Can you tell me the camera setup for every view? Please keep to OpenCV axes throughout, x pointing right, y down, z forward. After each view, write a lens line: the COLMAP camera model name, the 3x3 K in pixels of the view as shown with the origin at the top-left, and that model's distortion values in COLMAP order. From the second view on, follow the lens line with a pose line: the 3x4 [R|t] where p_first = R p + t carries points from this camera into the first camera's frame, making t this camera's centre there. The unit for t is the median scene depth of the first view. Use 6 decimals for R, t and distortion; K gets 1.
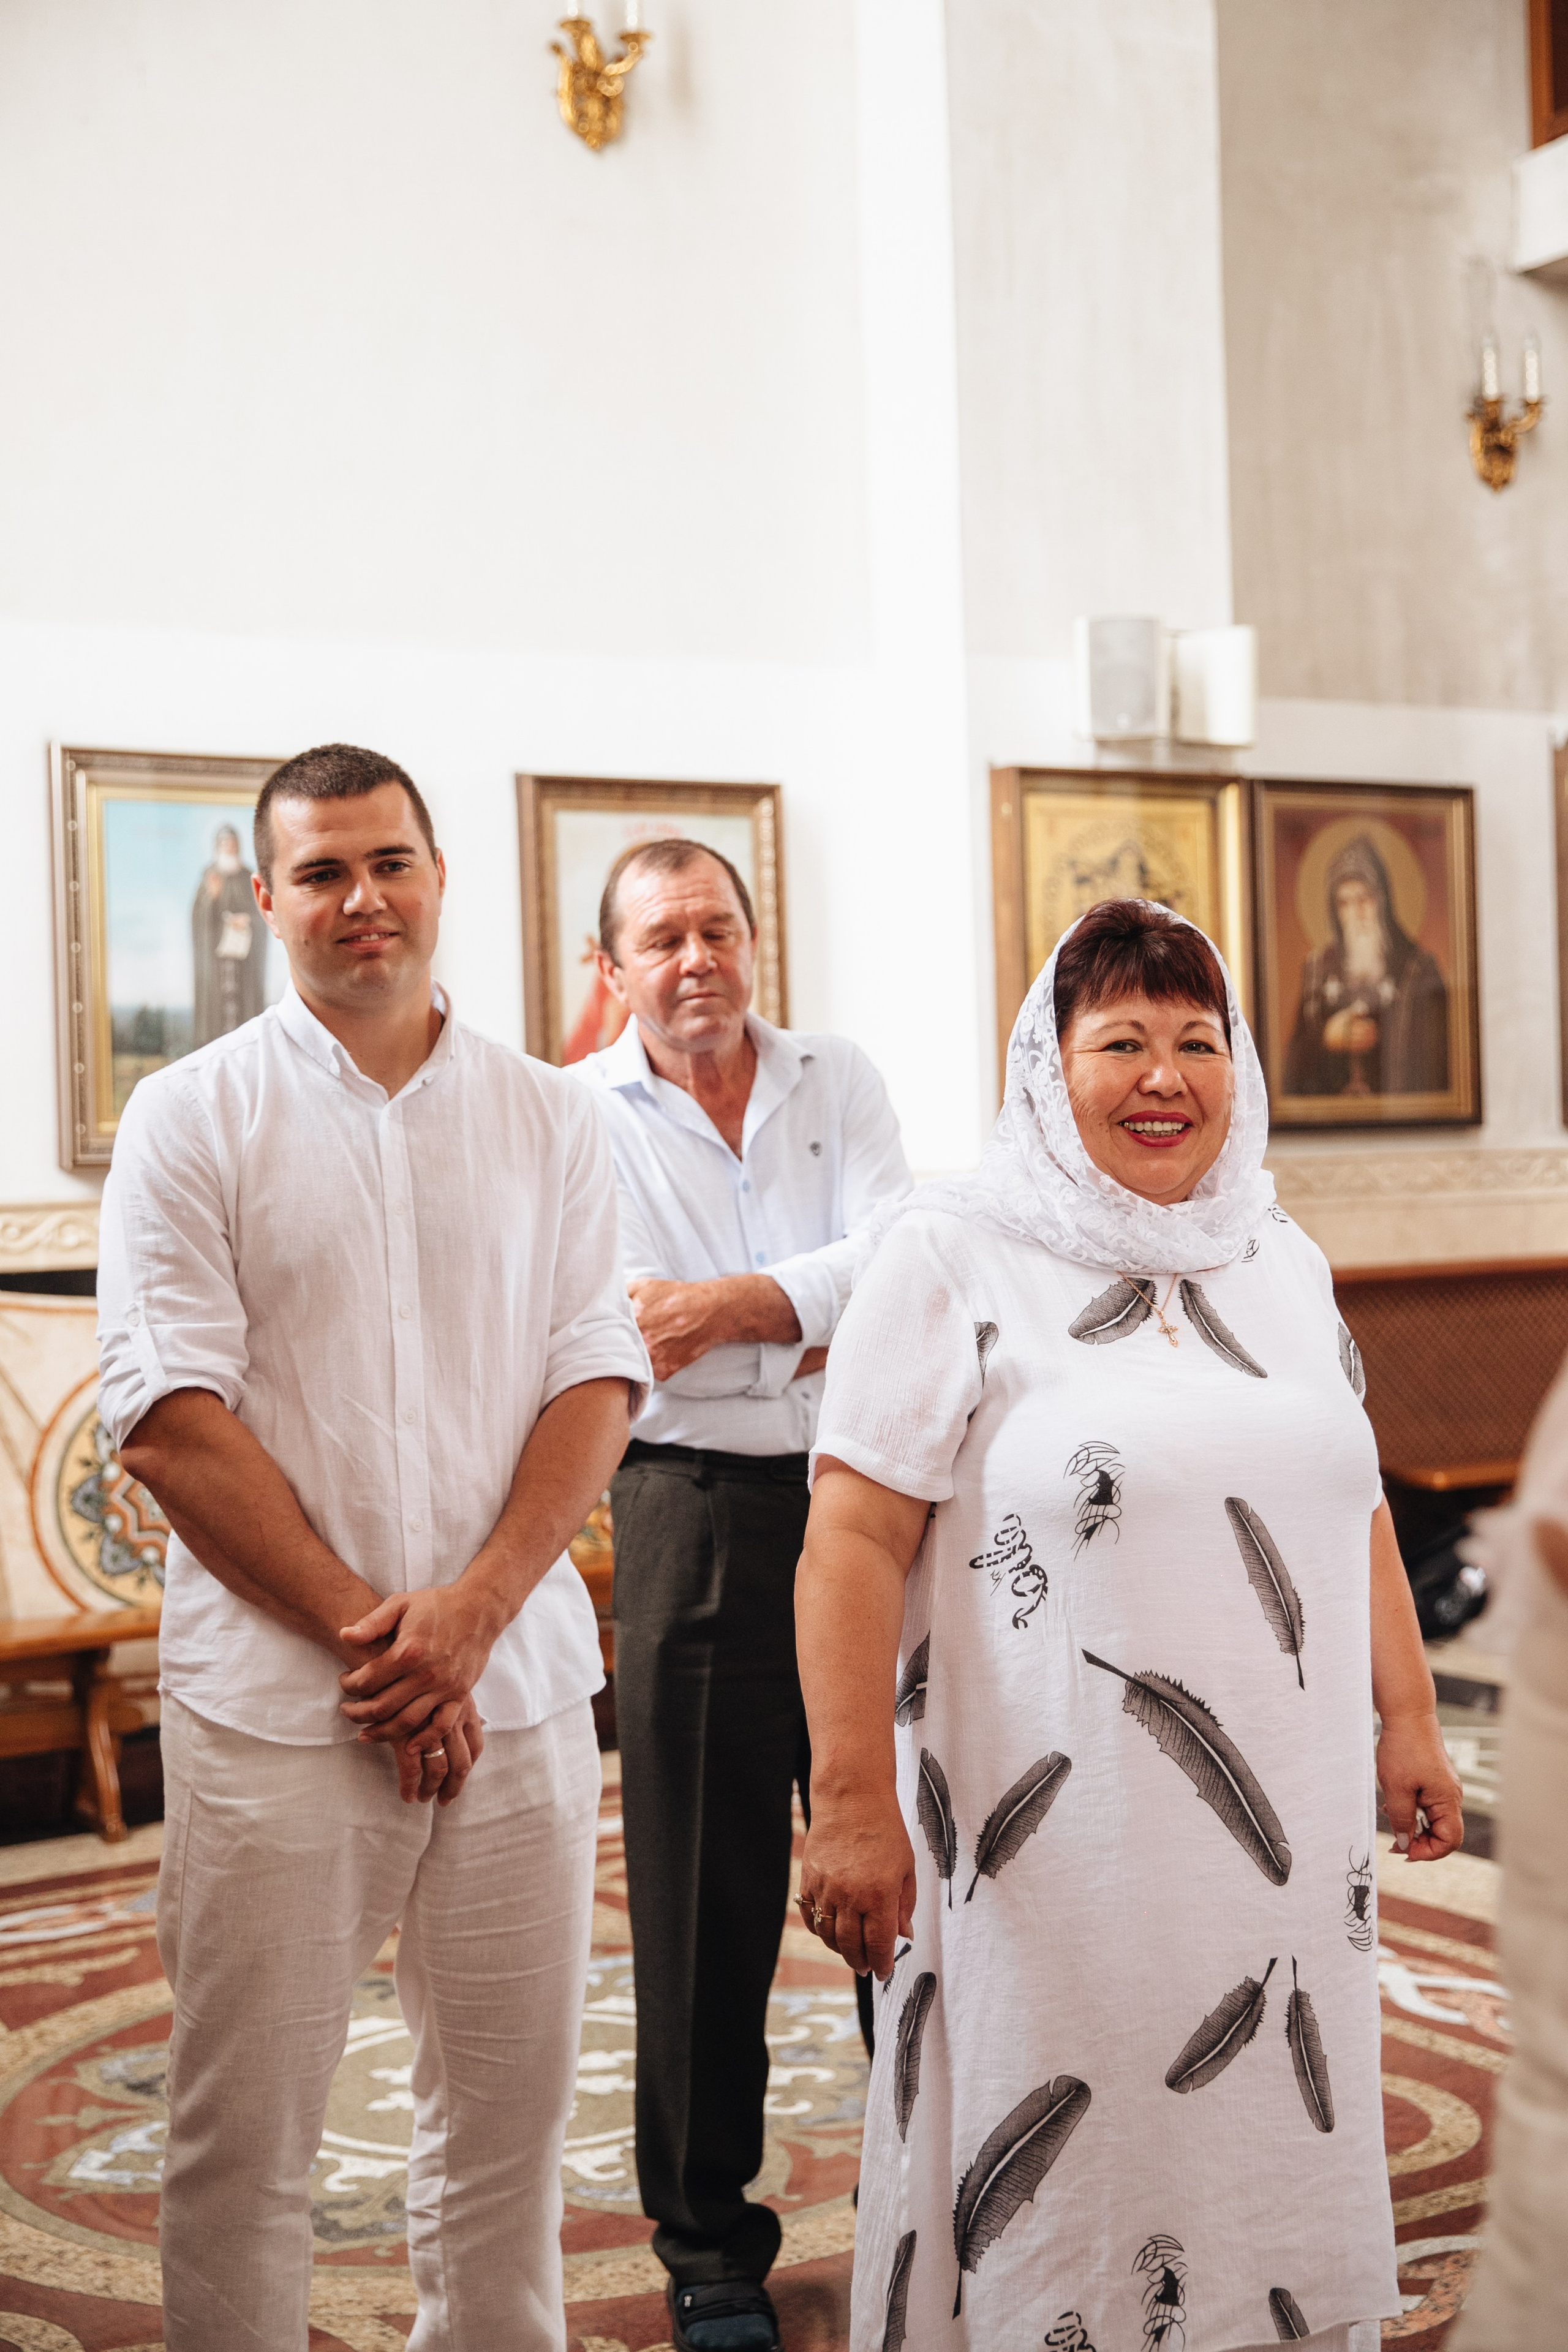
lens RADIAL K [[2927.9, 0, 776.7], [0, 2927.9, 1124.6], [0, 0, 1]] dist [0.153115, 0.010077]
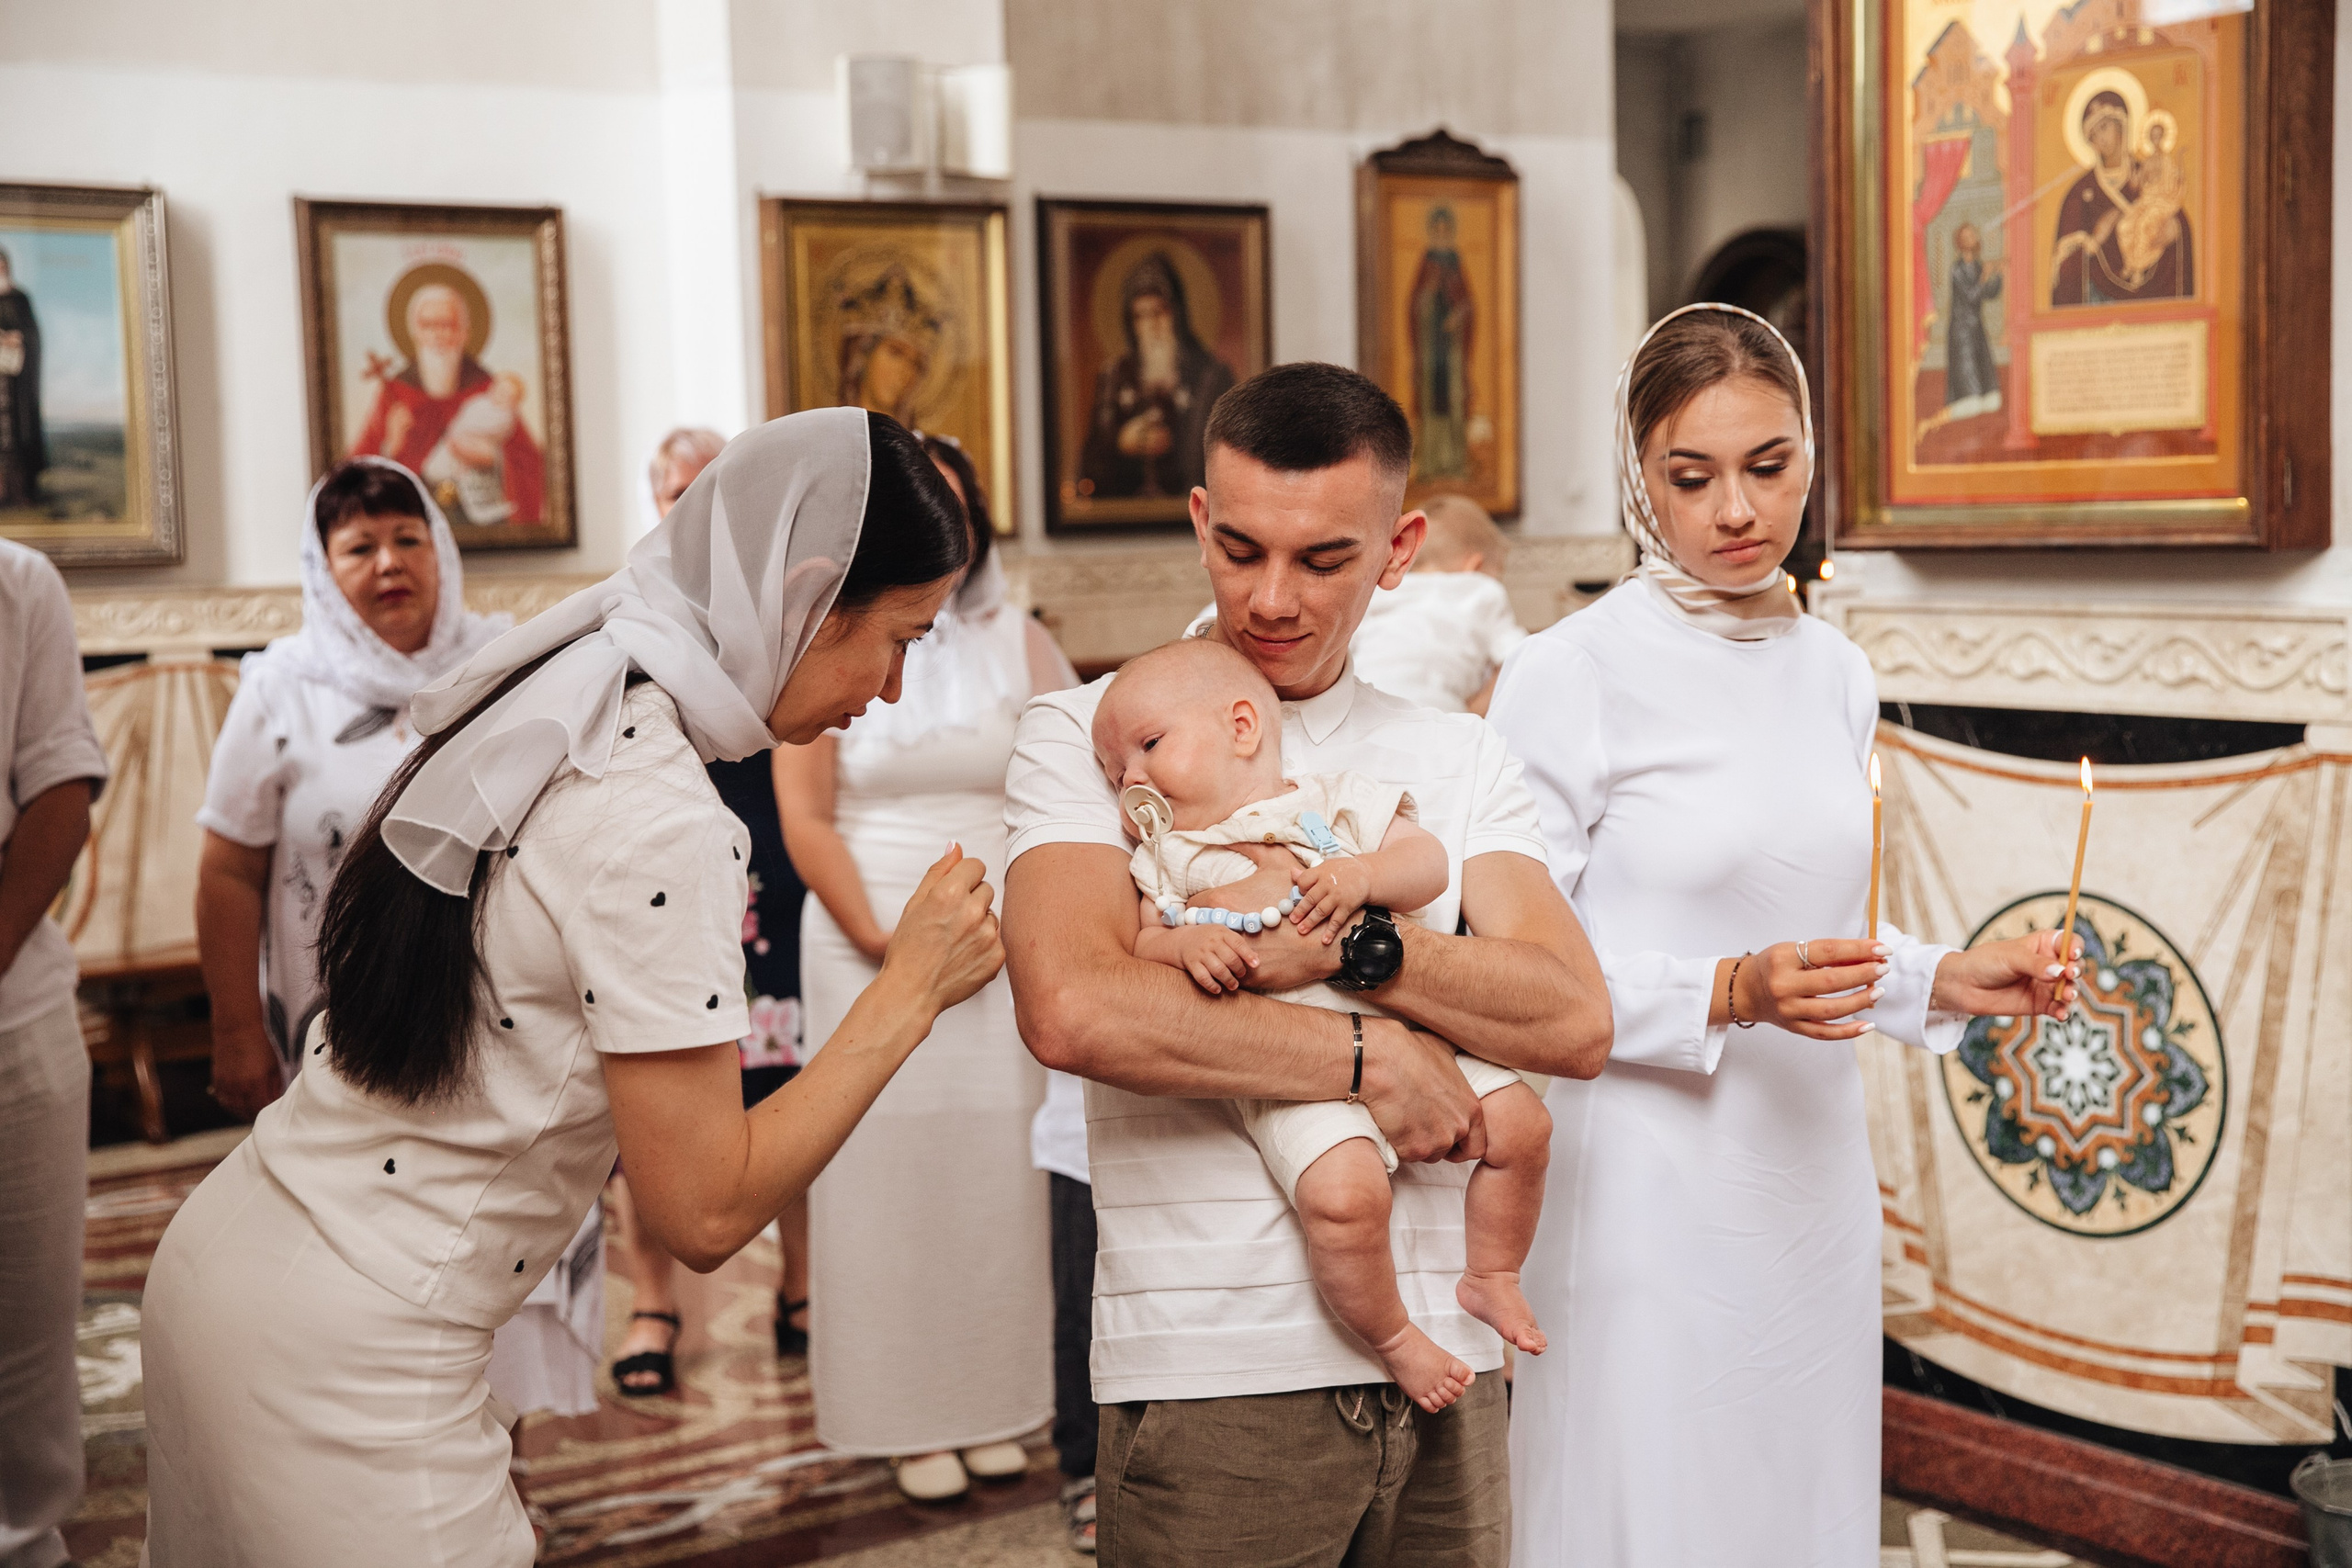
lens RADIAL K [[3139.2, 0, 1176.1], [0, 3139.2, 777.2], [0, 0, 1]] dist [0.085229, 0.076455]
pose [[0.991676, -0.008451, 0.128483, 0.058453], [-0.003080, 0.996001, 0.089288, -0.010785], [-0.128724, -0.088941, 0.987684, -0.141988]]
